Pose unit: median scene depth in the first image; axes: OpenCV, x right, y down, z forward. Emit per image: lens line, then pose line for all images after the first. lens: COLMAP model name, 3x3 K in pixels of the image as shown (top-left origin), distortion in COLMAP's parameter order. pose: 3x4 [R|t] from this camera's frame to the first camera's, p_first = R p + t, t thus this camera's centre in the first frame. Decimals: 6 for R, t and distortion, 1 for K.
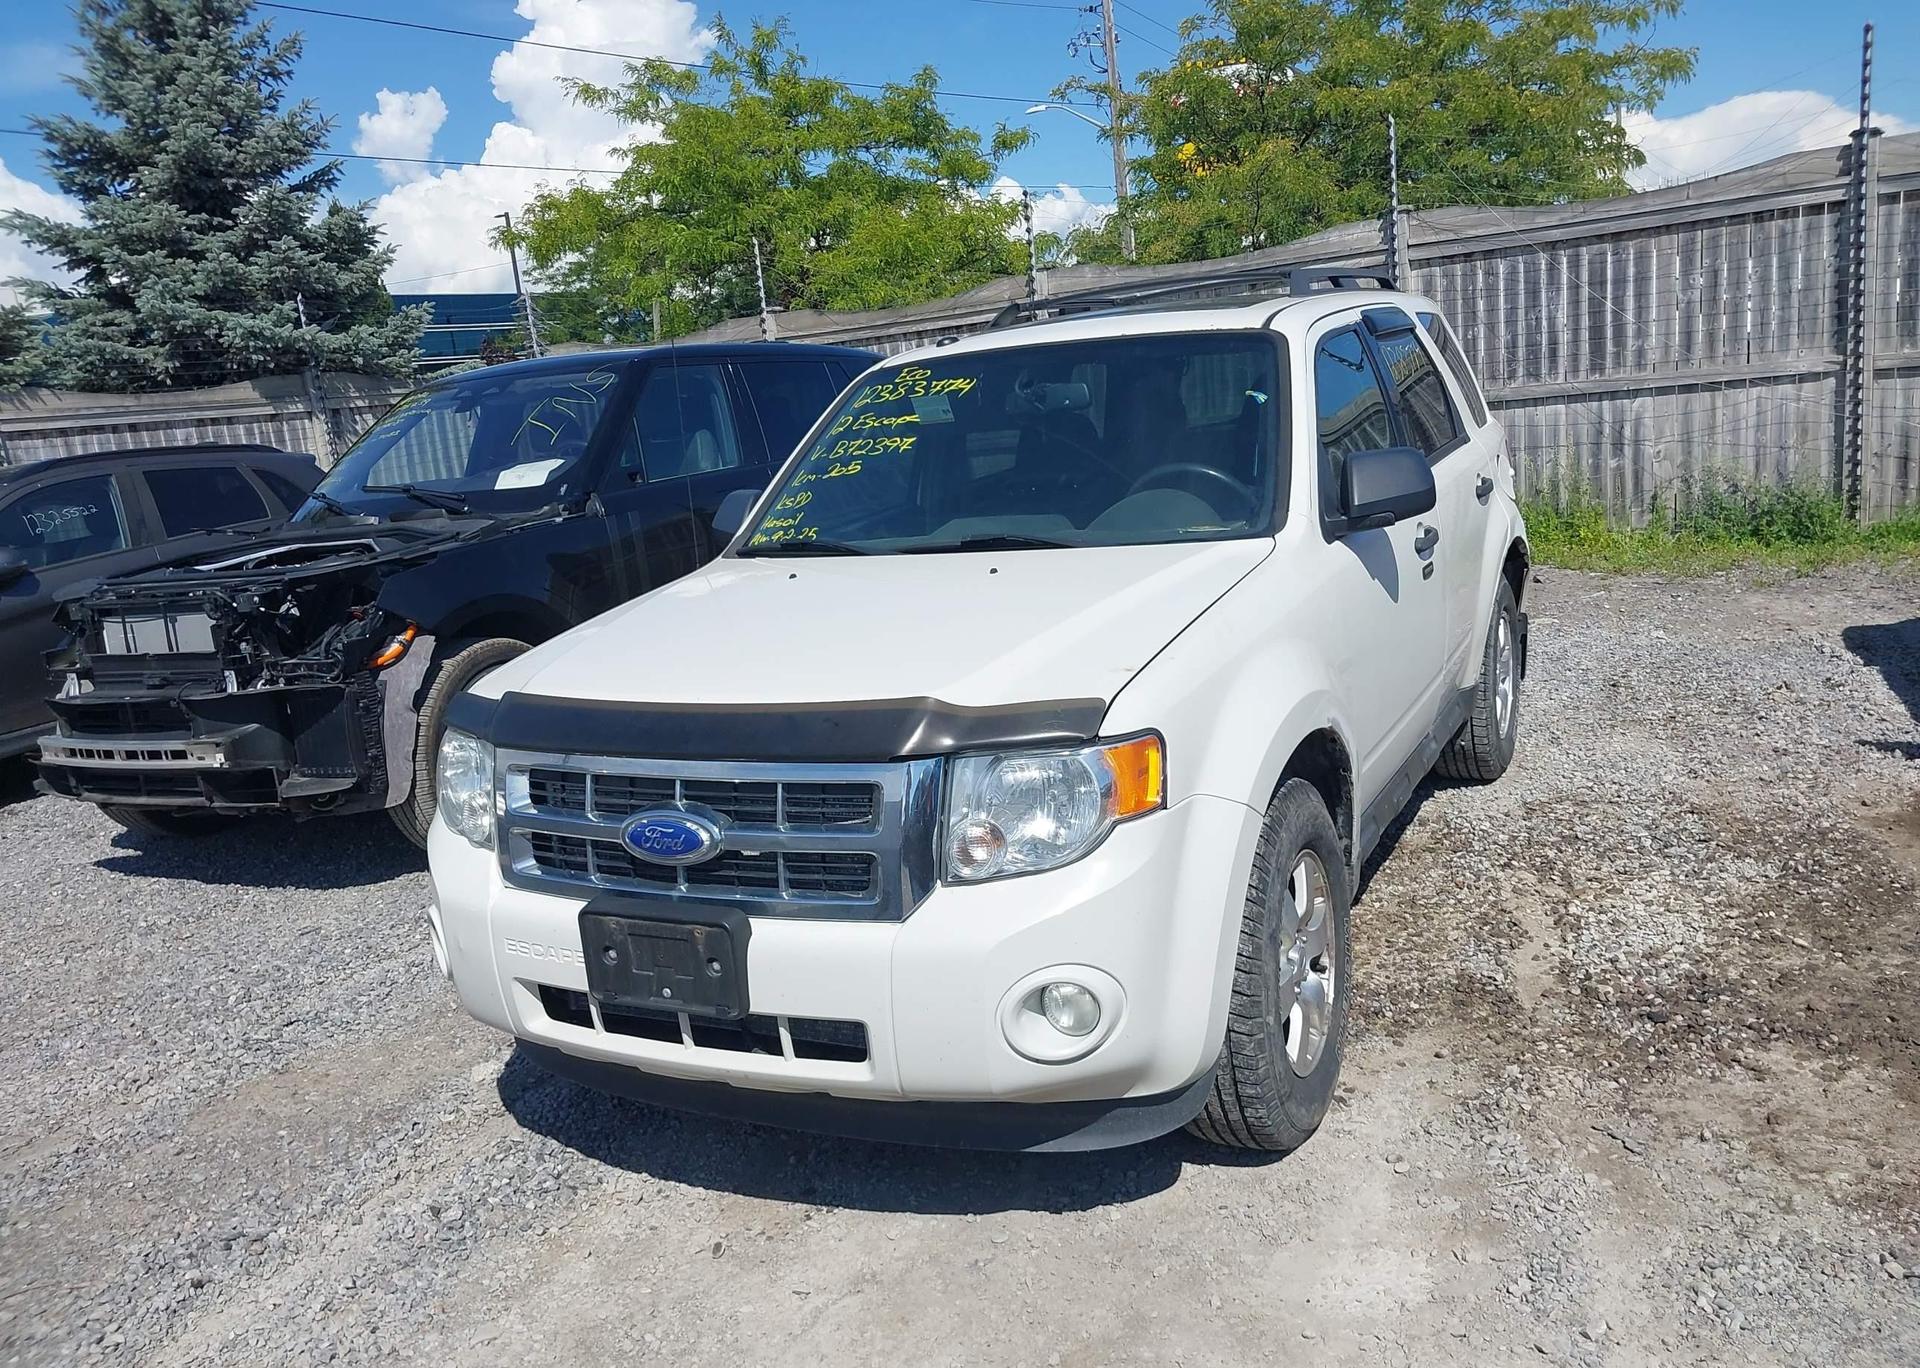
lens RADIAL K [[1490.8, 0, 968.1], [0, 1490.8, 678.3], [0, 0, 1]] dist [0.019558, -0.022158]
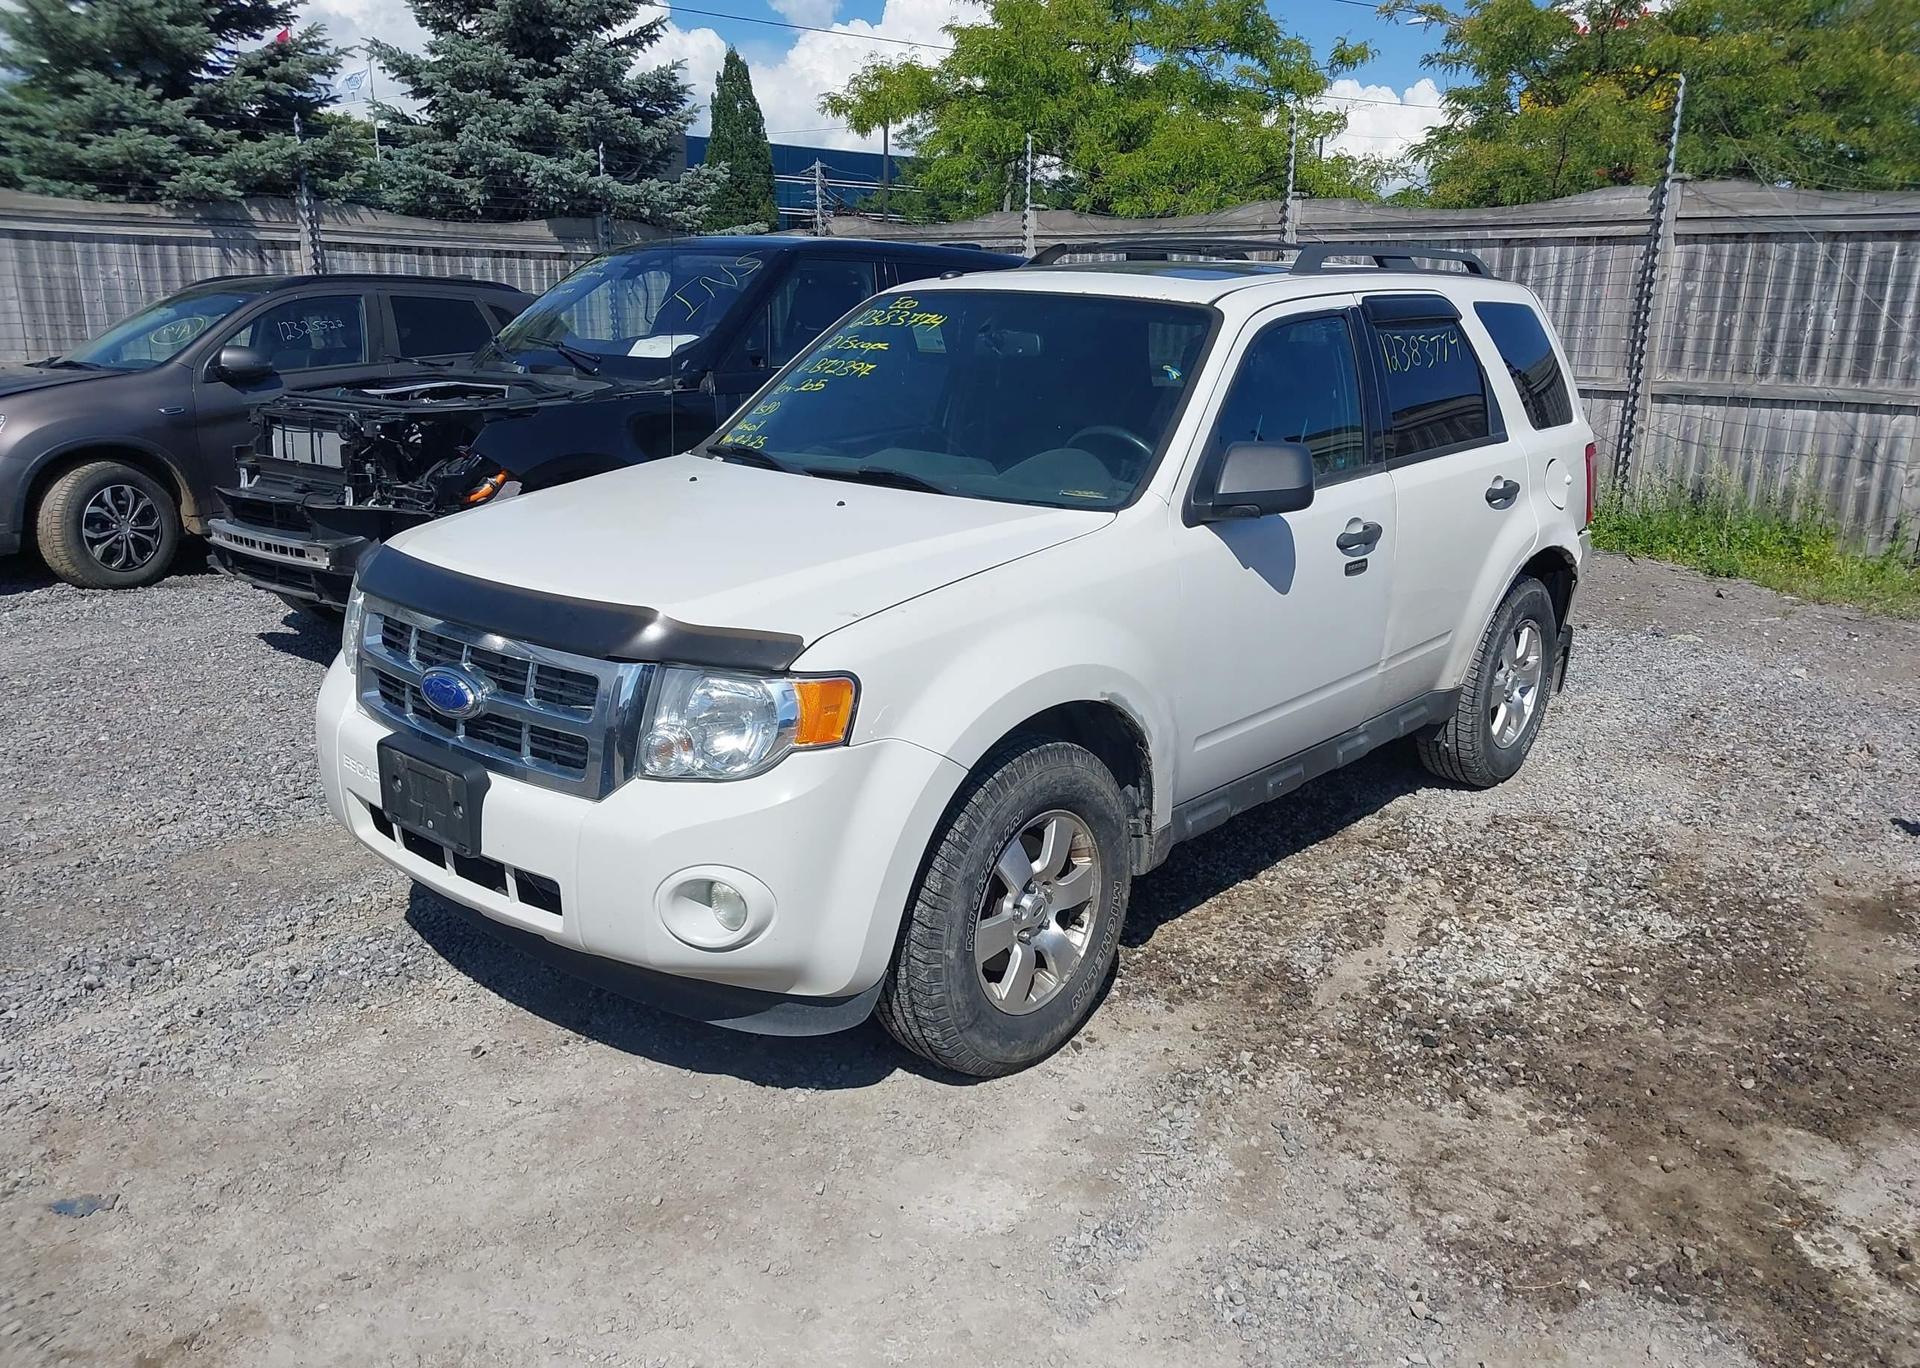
lens RADIAL K [[1490.8, 0, 979.6], [0, 1490.8, 655.9], [0, 0, 1]] dist [0.019558, -0.022158]
pose [[0.967794, 0.169105, -0.186487, 0.169855], [-0.158817, 0.984901, 0.068901, -0.027443], [0.195323, -0.037064, 0.980038, -0.020547]]
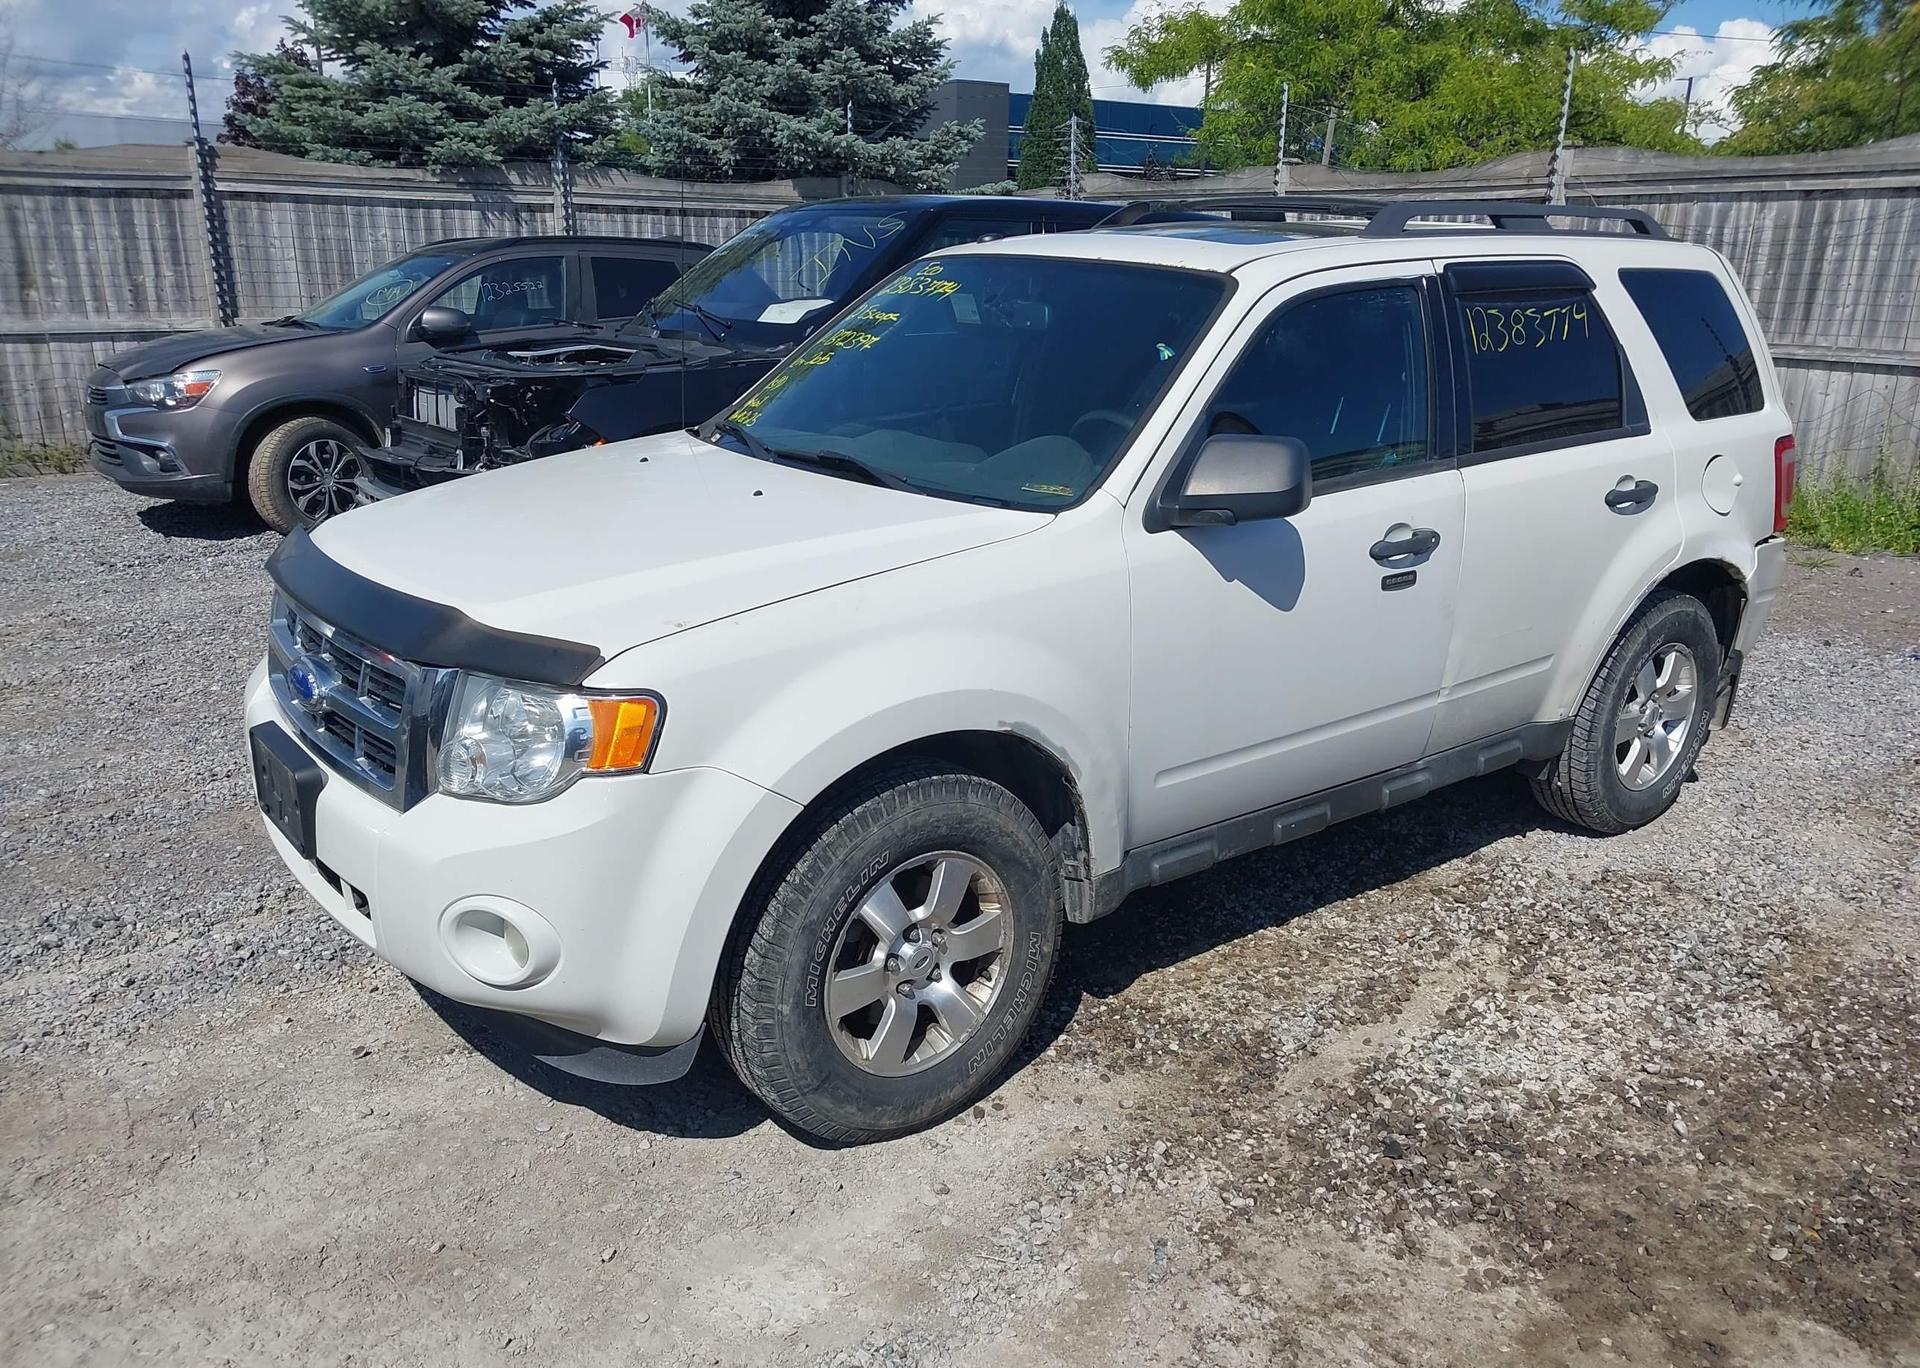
lens RADIAL K [[1490.8, 0, 995.4], [0, 1490.8, 663.2], [0, 0, 1]] dist [0.019558, -0.022158]
pose [[0.905068, 0.224113, -0.361421, 0.273509], [-0.188018, 0.973171, 0.132620, -0.062690], [0.381446, -0.052077, 0.922923, 0.075557]]
